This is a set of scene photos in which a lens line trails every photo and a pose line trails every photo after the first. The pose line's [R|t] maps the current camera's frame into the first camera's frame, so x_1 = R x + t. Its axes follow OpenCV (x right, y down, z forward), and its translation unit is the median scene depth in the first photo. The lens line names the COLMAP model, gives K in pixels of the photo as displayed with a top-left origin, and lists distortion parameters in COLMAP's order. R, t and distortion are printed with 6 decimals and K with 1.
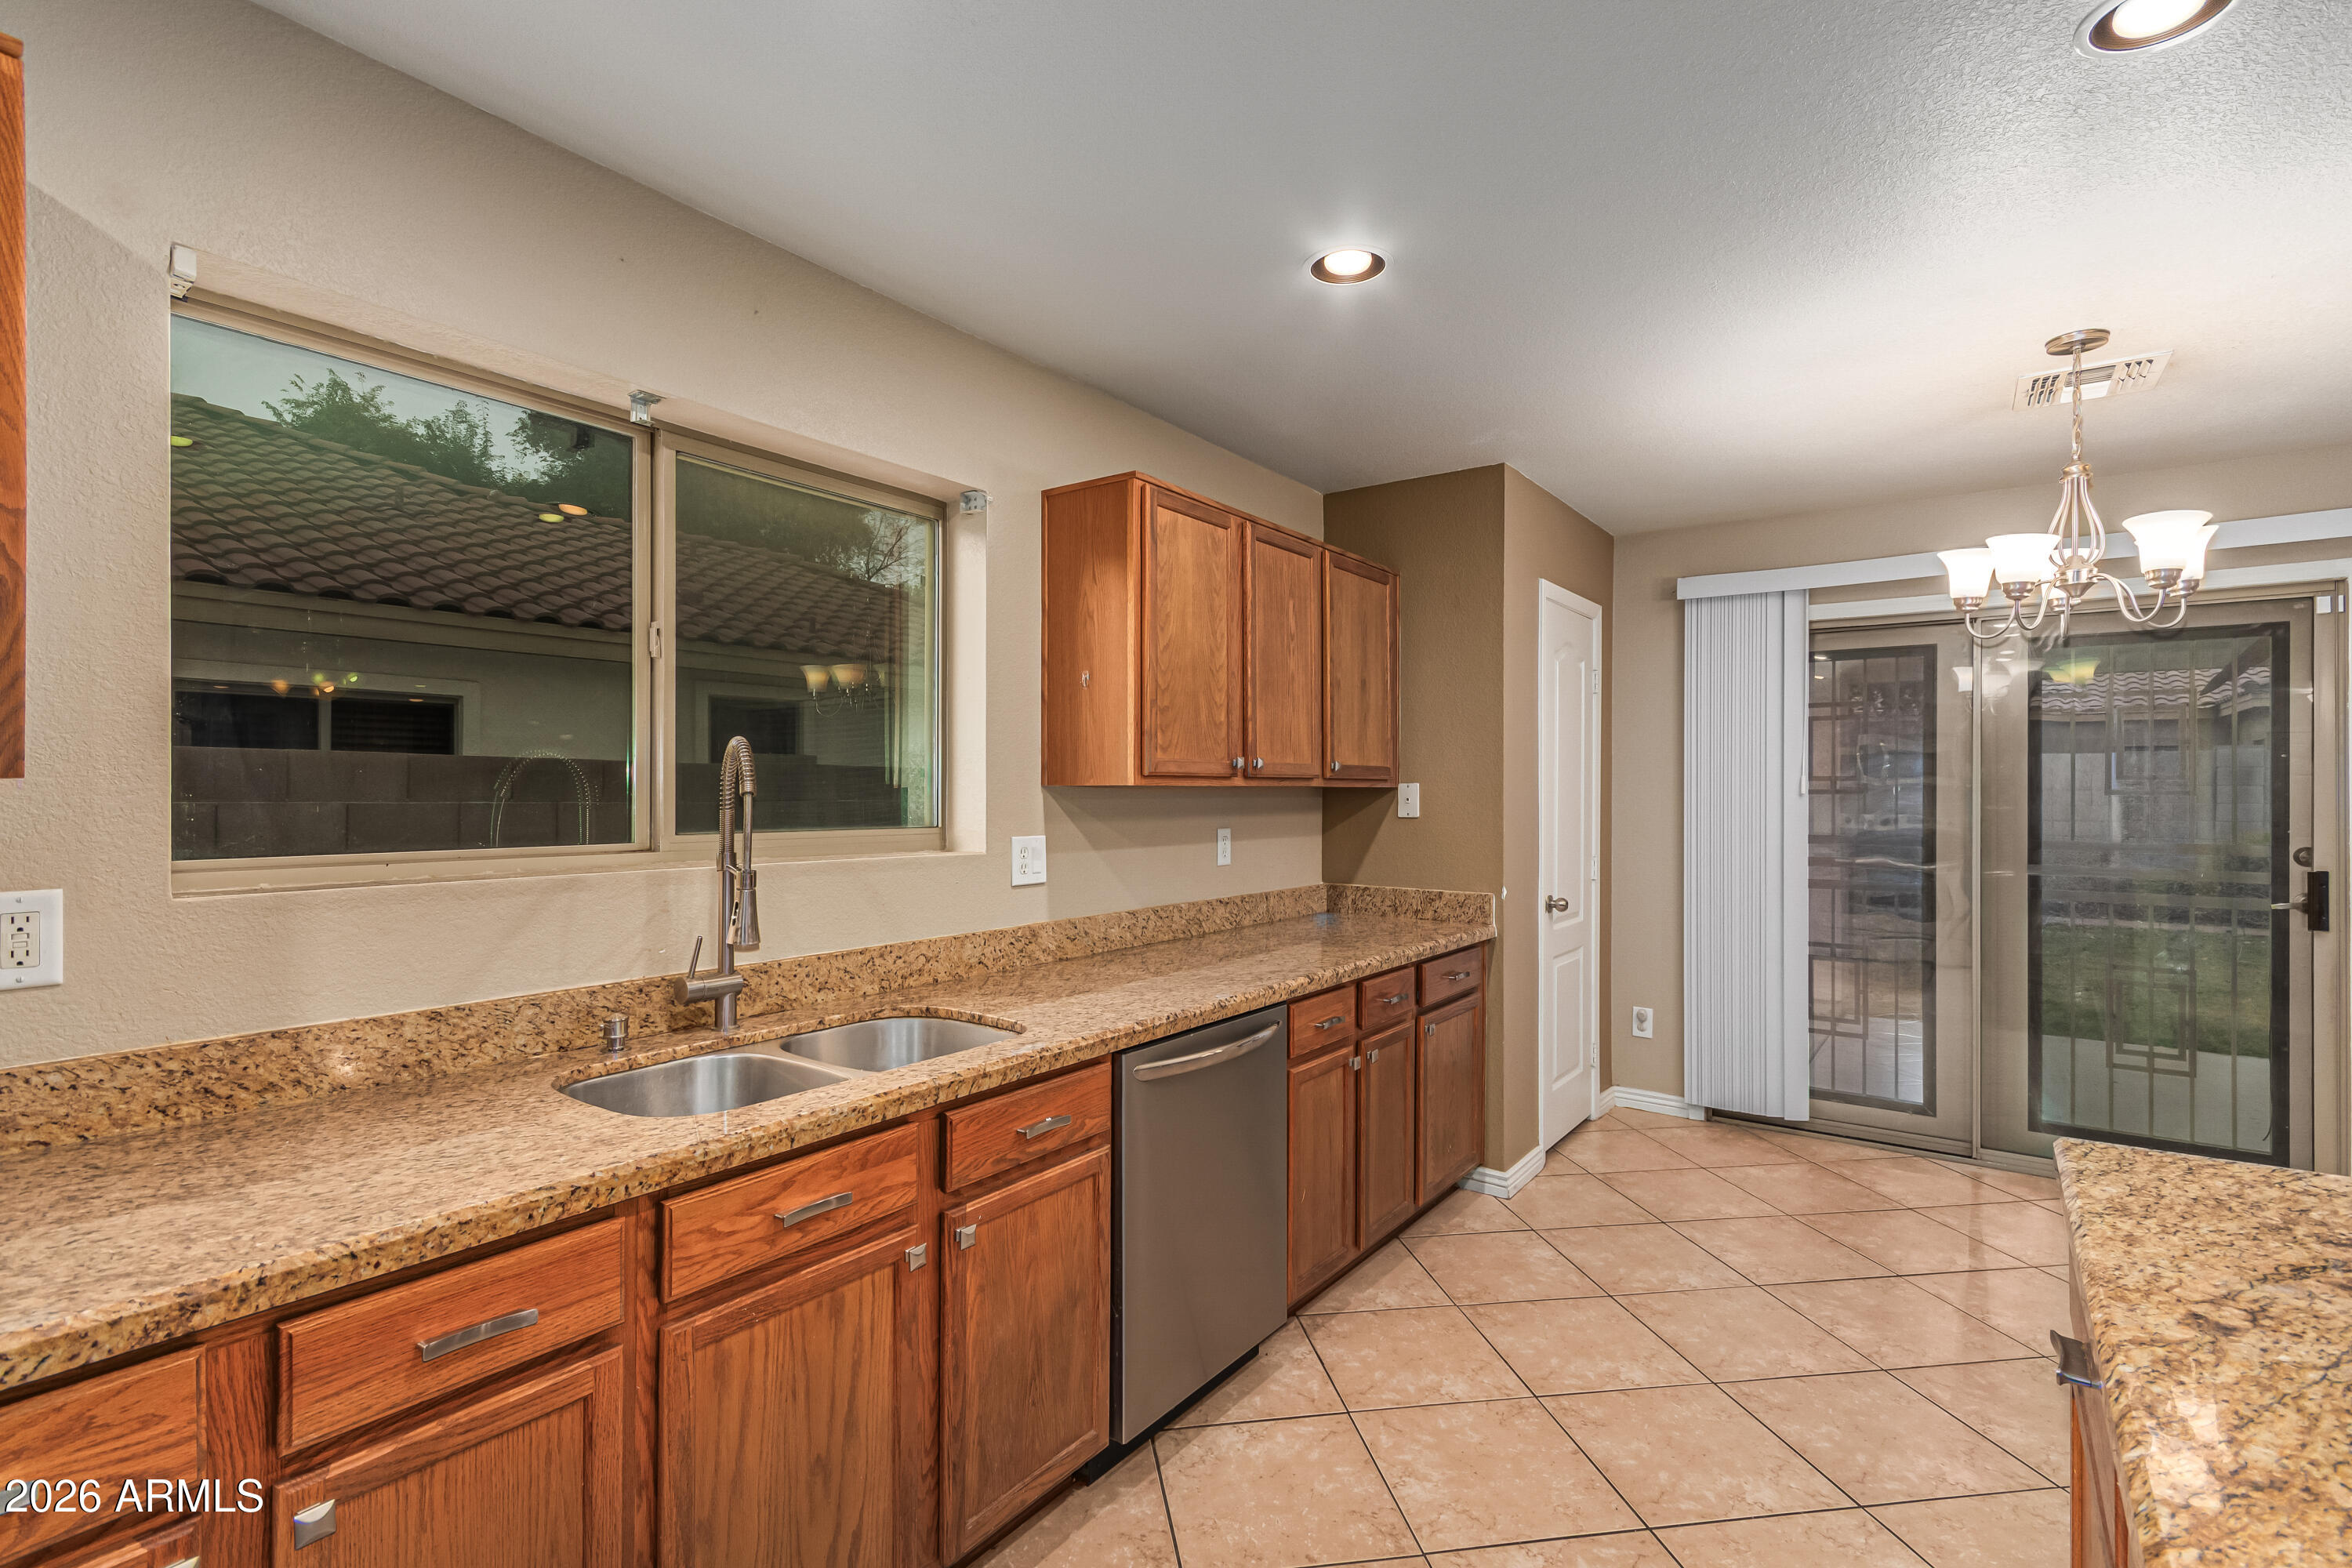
lens RADIAL K [[1089.7, 0, 1172.1], [0, 1089.7, 776.6], [0, 0, 1]] dist [0.020471, 0.000737]
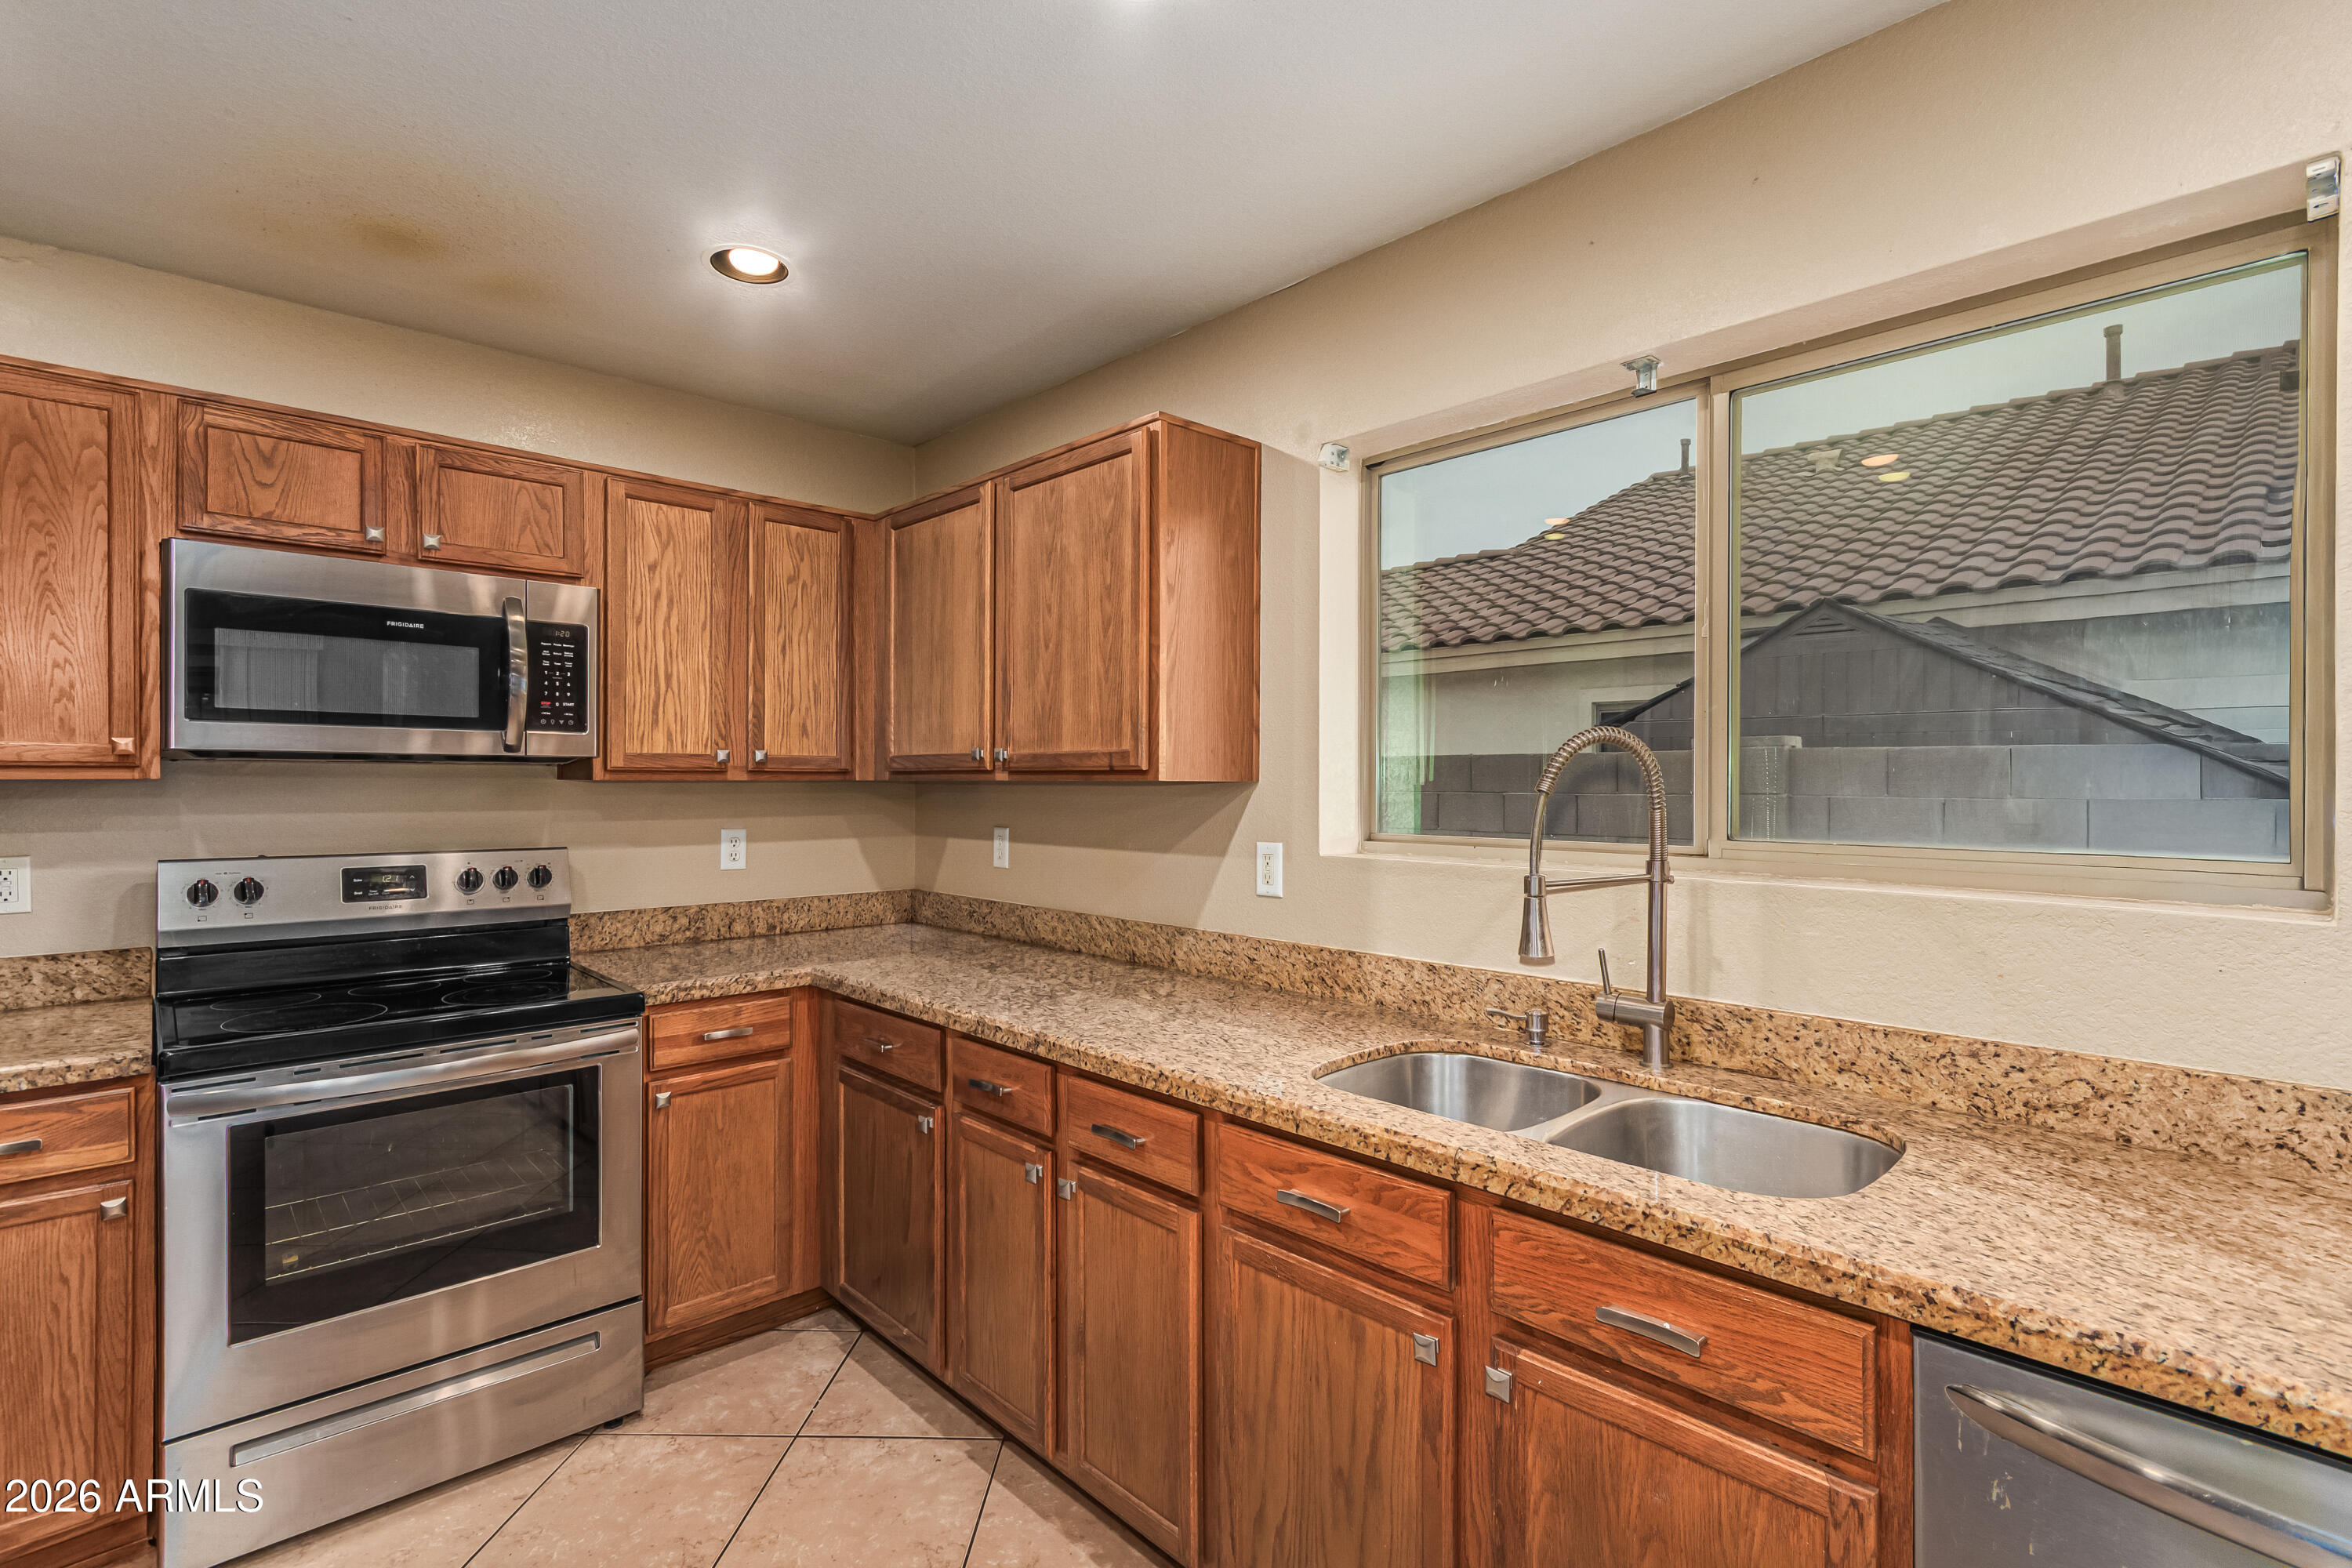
lens RADIAL K [[1089.7, 0, 1171.6], [0, 1089.7, 795.5], [0, 0, 1]] dist [0.020471, 0.000737]
pose [[-0.172346, 0.005758, -0.985020, 0.602669], [0.010039, 0.999941, 0.004089, 0.014747], [0.984985, -0.009184, -0.172394, 0.938612]]
